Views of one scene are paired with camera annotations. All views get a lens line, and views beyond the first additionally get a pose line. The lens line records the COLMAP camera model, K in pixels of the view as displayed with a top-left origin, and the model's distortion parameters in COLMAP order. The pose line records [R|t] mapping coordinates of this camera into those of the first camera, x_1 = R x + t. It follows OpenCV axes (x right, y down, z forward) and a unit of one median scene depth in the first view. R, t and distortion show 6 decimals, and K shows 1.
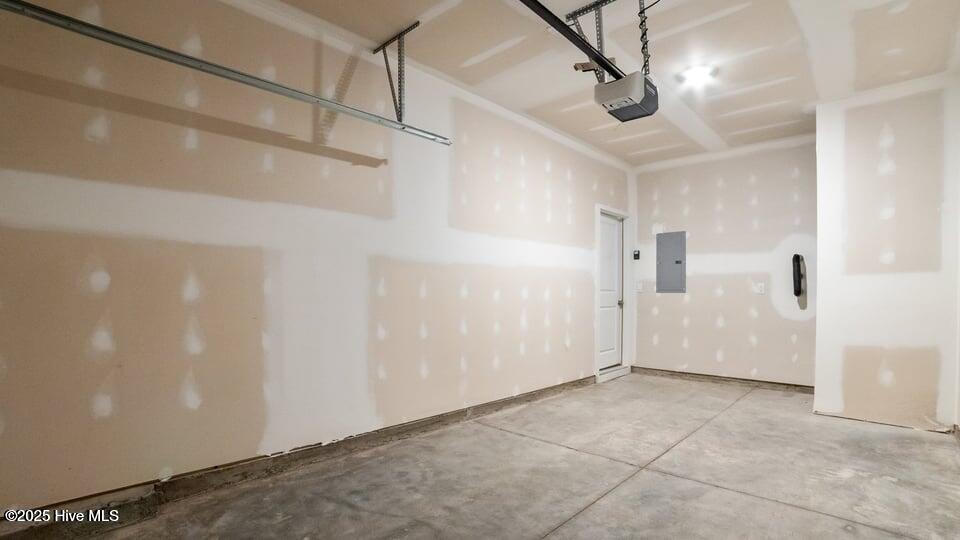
lens RADIAL K [[419.5, 0, 476.2], [0, 419.5, 284.7], [0, 0, 1]] dist [-0.009448, 0.000814]
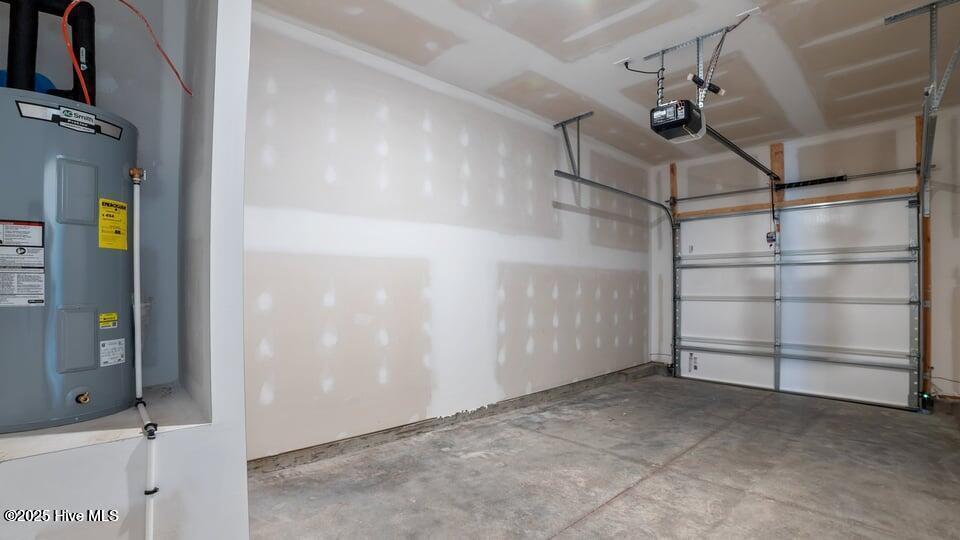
lens RADIAL K [[419.5, 0, 476.2], [0, 419.5, 284.7], [0, 0, 1]] dist [-0.009448, 0.000814]
pose [[-0.998754, -0.017539, 0.046718, 0.824419], [-0.019460, 0.998970, -0.040982, 0.048593], [-0.045951, -0.041840, -0.998067, 2.092012]]
